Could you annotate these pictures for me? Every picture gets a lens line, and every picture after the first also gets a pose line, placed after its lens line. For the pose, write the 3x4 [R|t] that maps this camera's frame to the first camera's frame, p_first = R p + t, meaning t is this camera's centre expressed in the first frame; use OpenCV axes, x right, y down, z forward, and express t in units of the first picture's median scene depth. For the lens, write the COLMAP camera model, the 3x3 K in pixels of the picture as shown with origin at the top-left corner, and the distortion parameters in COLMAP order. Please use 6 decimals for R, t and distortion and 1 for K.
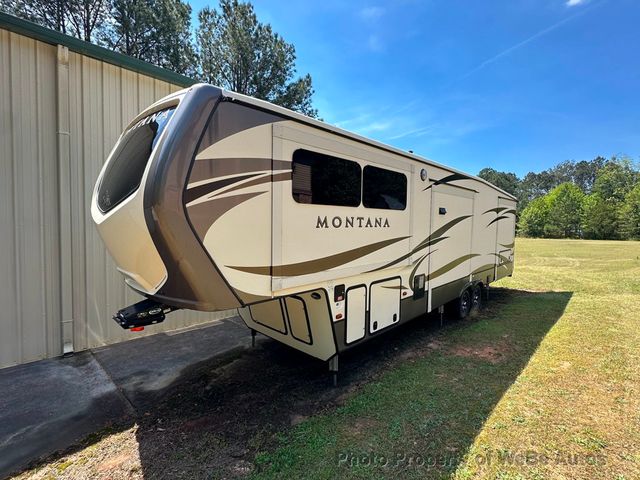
lens RADIAL K [[308.5, 0, 320.9], [0, 308.5, 239.0], [0, 0, 1]] dist [-0.003374, 0.001450]
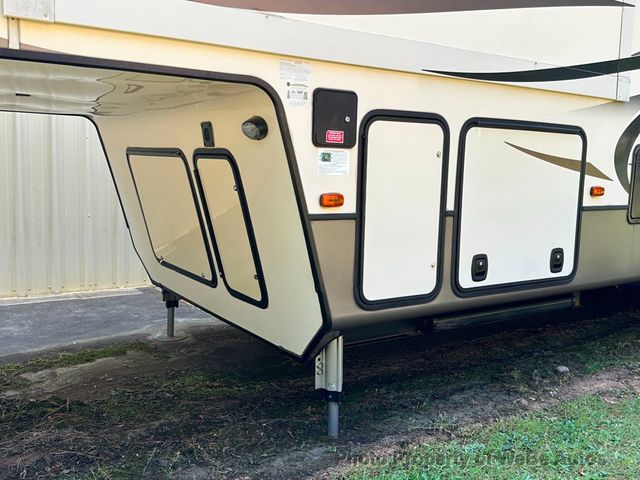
lens RADIAL K [[602.7, 0, 318.1], [0, 602.7, 239.5], [0, 0, 1]] dist [0.160879, -0.311437]
pose [[0.976846, 0.034588, -0.211130, 0.142884], [-0.021811, 0.997803, 0.062550, 0.213603], [0.212830, -0.056497, 0.975454, 0.364869]]
